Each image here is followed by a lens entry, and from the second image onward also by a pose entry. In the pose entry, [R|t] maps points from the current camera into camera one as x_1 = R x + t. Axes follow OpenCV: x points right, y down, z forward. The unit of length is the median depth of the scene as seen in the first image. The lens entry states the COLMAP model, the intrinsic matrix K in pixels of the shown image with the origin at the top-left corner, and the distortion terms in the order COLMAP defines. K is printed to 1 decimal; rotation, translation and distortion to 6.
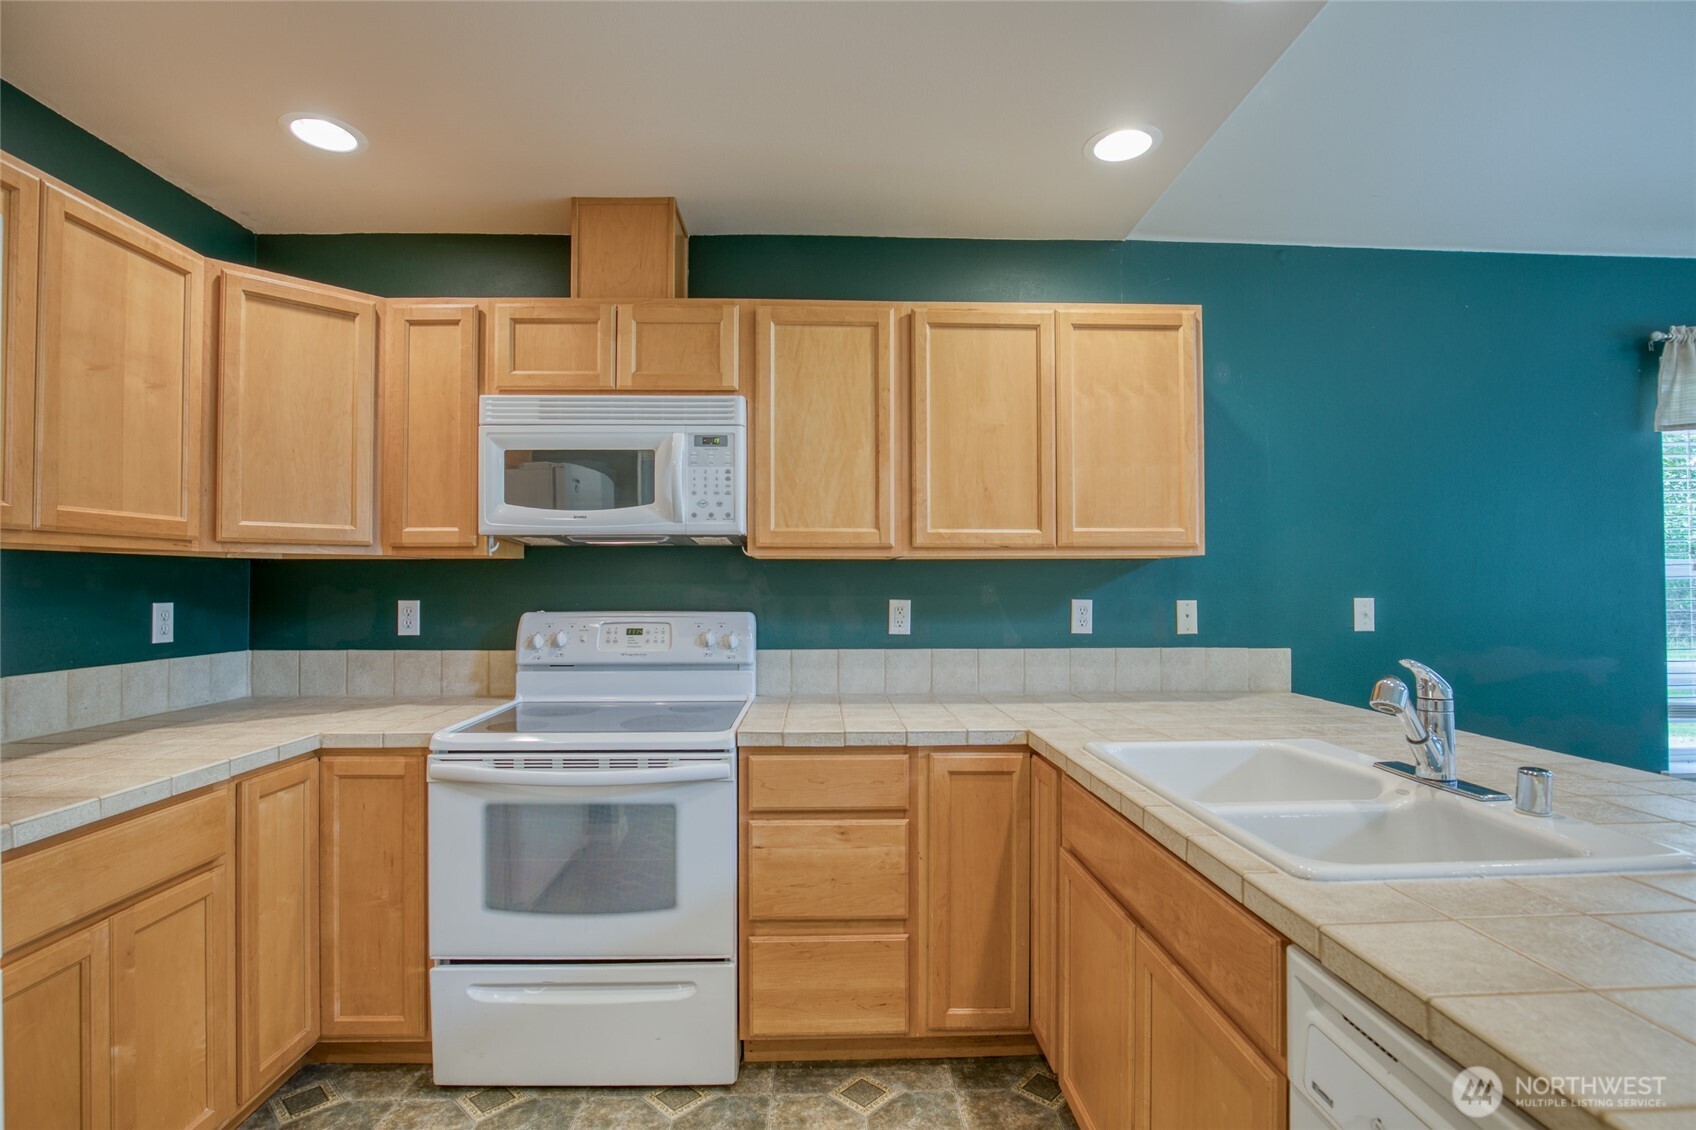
lens RADIAL K [[801.2, 0, 853.5], [0, 801.2, 572.0], [0, 0, 1]] dist [-0.034063, 0.005540]
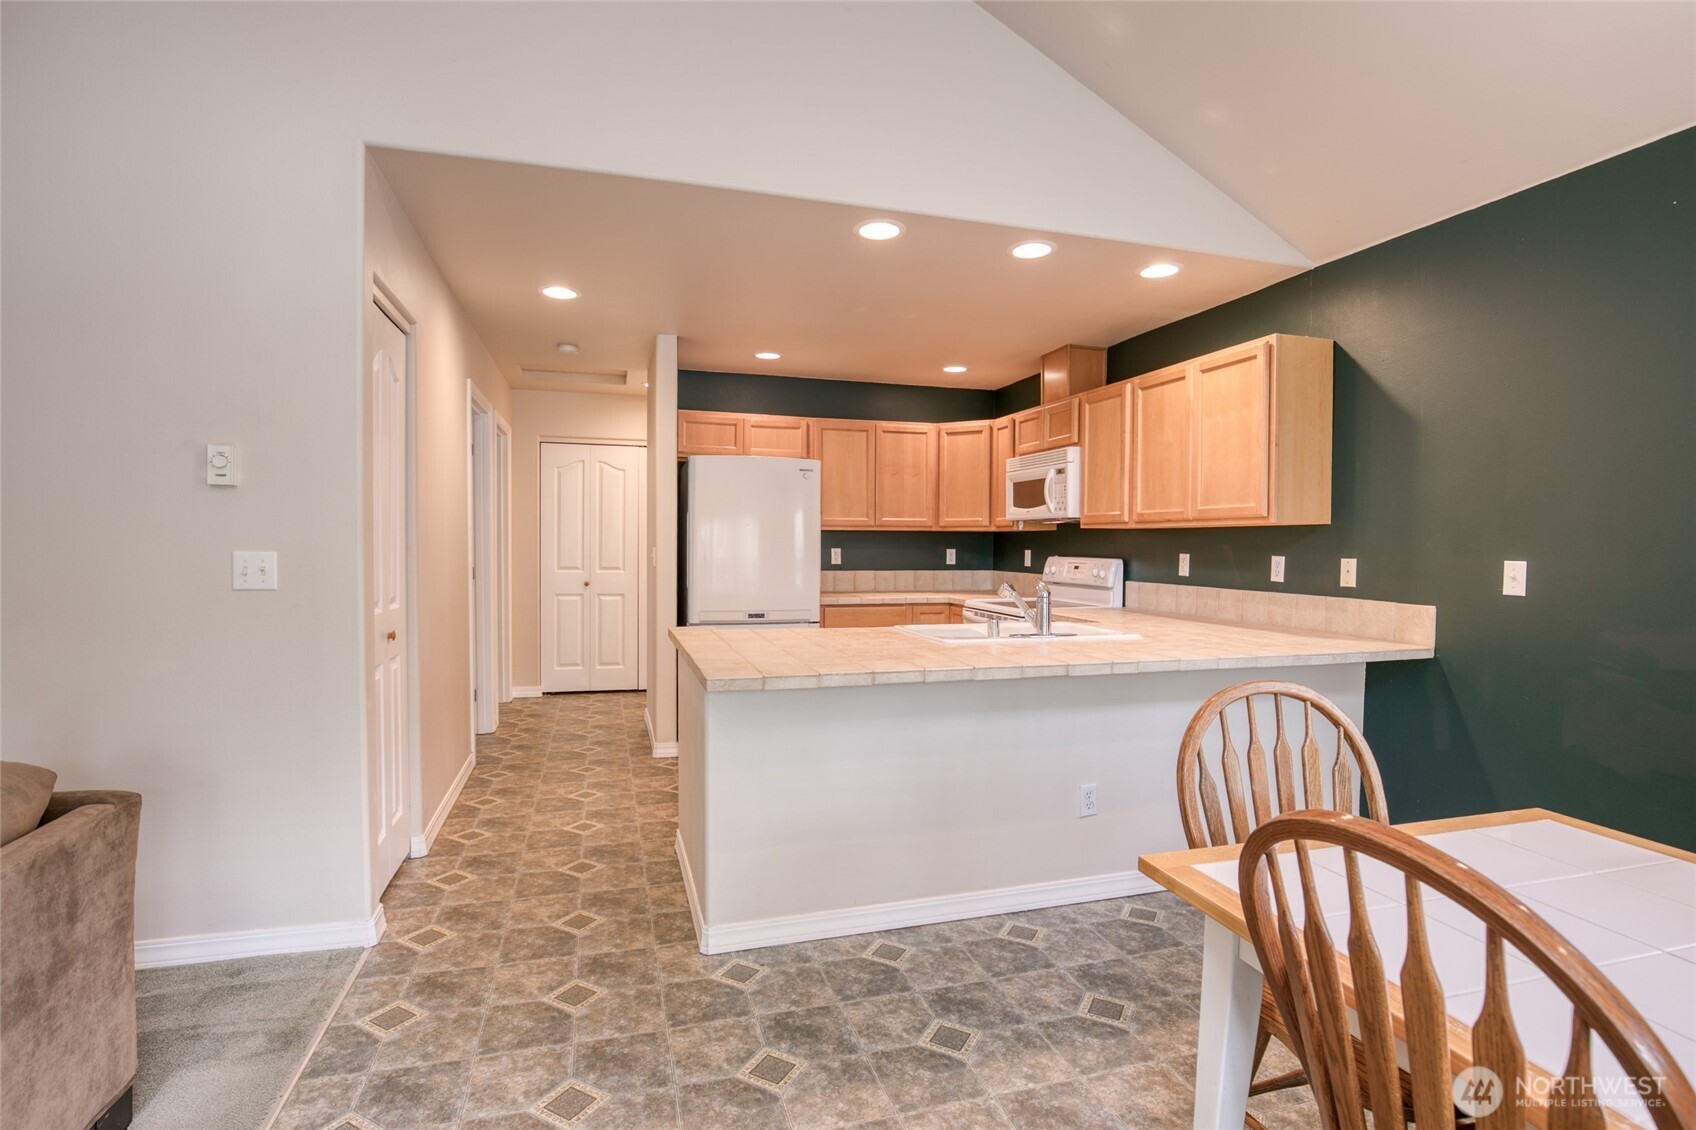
lens RADIAL K [[801.2, 0, 818.7], [0, 801.2, 568.2], [0, 0, 1]] dist [-0.034063, 0.005540]
pose [[0.223575, 0.035175, -0.974052, 1.605086], [0.011101, 0.999192, 0.038631, -0.005140], [0.974623, -0.019449, 0.223004, -0.041020]]
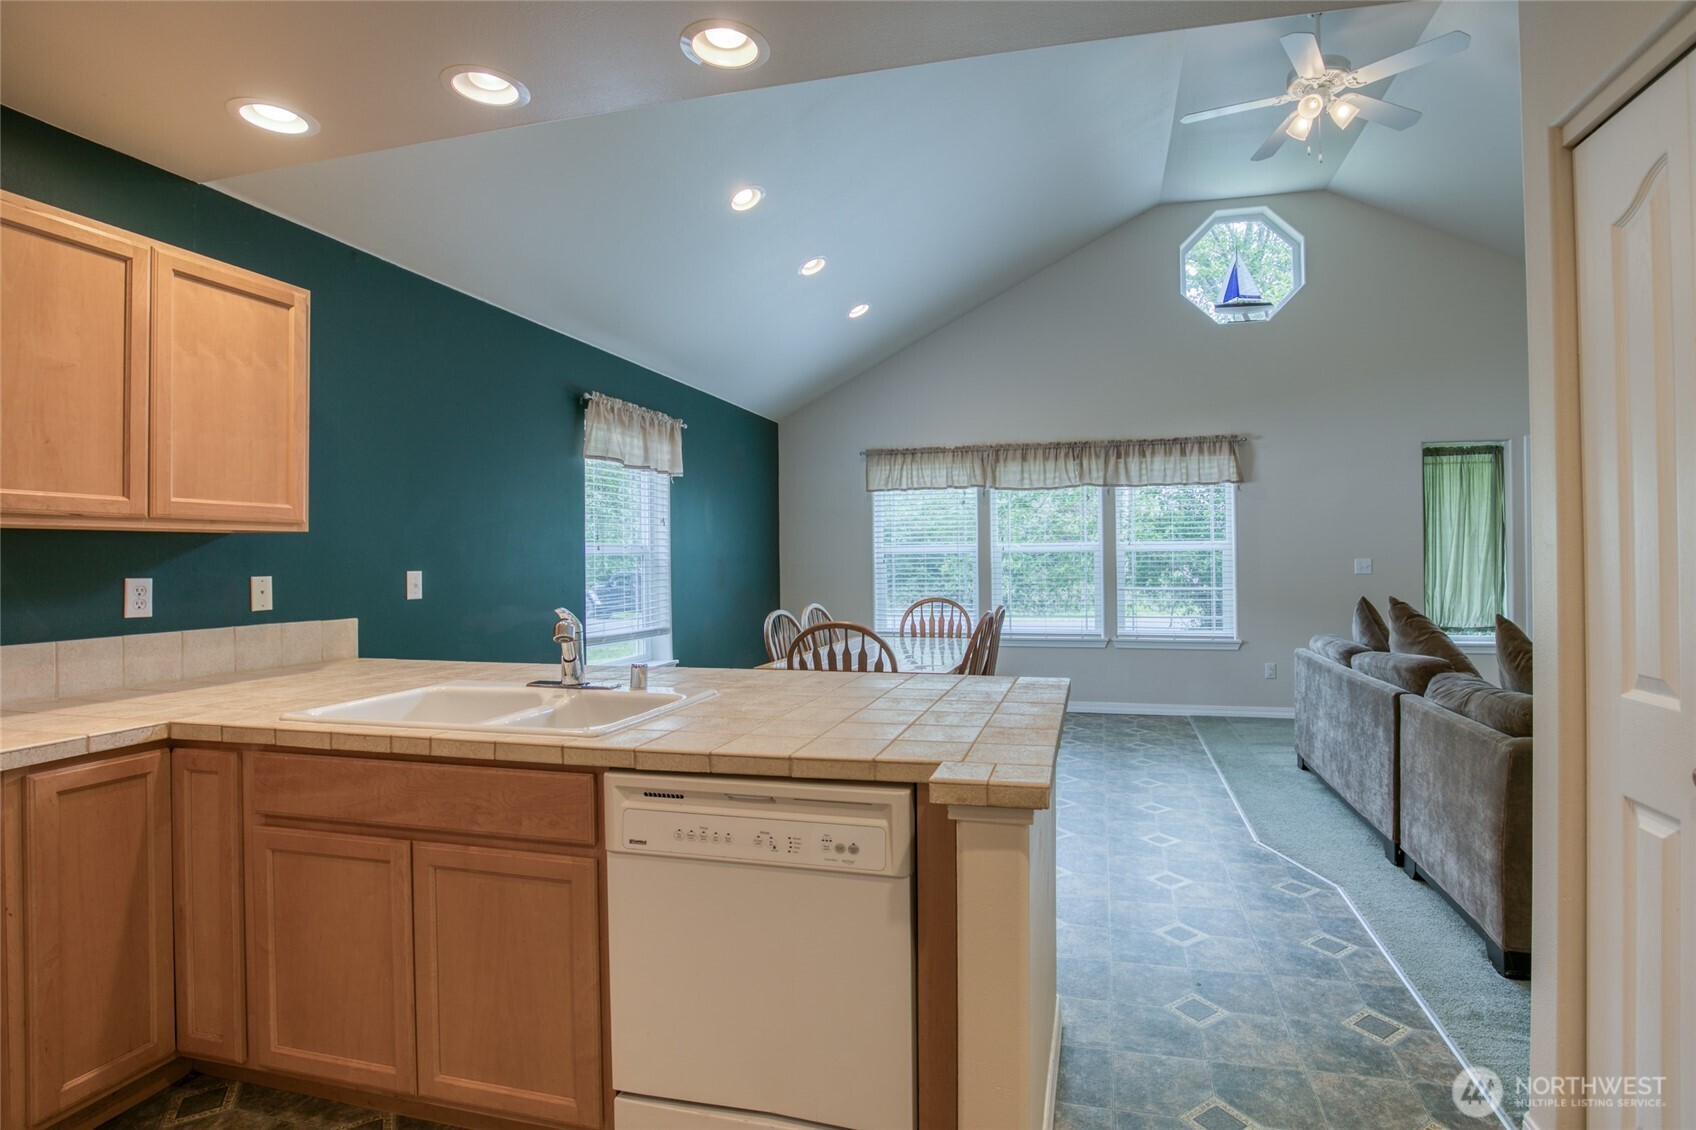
lens RADIAL K [[801.2, 0, 916.5], [0, 801.2, 553.3], [0, 0, 1]] dist [-0.034063, 0.005540]
pose [[0.251815, 0.003723, 0.967768, -0.364480], [-0.011587, 0.999933, -0.000832, -0.001617], [-0.967706, -0.011004, 0.251841, -0.030448]]
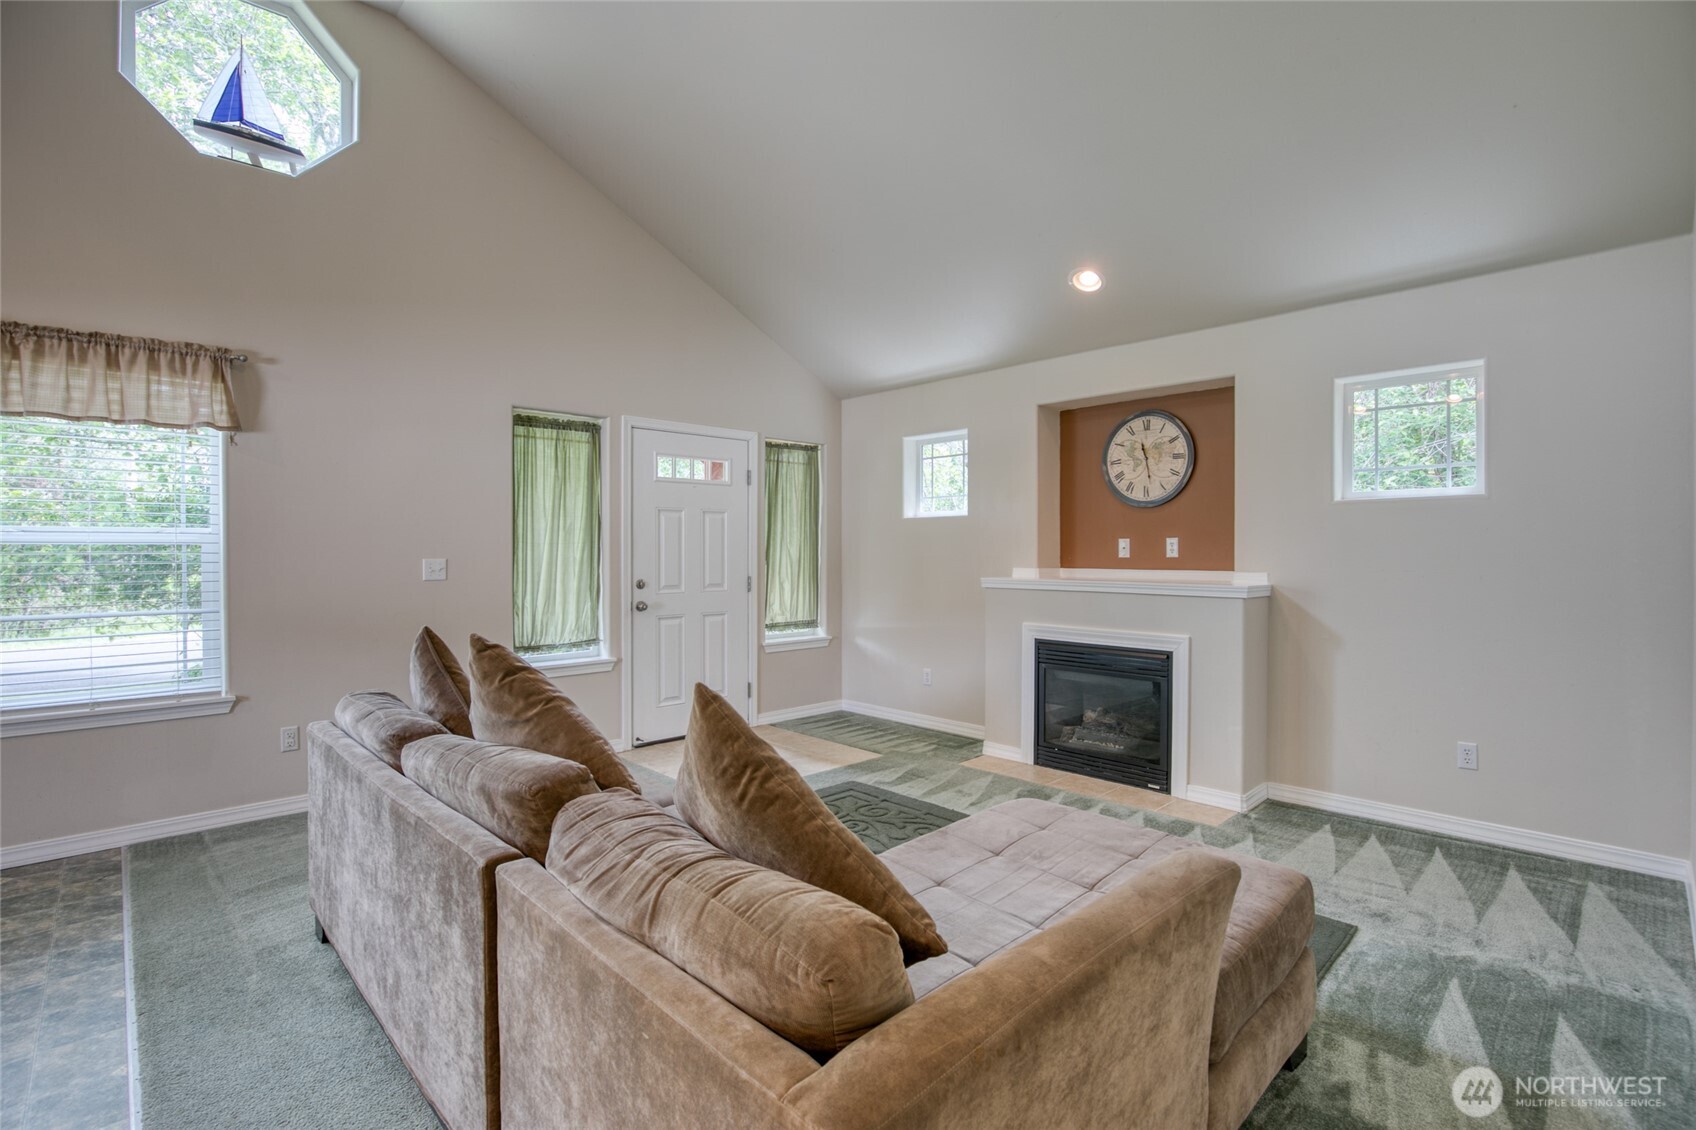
lens RADIAL K [[801.2, 0, 856.6], [0, 801.2, 557.0], [0, 0, 1]] dist [-0.034063, 0.005540]
pose [[-0.672037, -0.006738, 0.740486, 0.463623], [-0.014186, 0.999892, -0.003777, -0.010159], [-0.740381, -0.013043, -0.672061, -0.269421]]
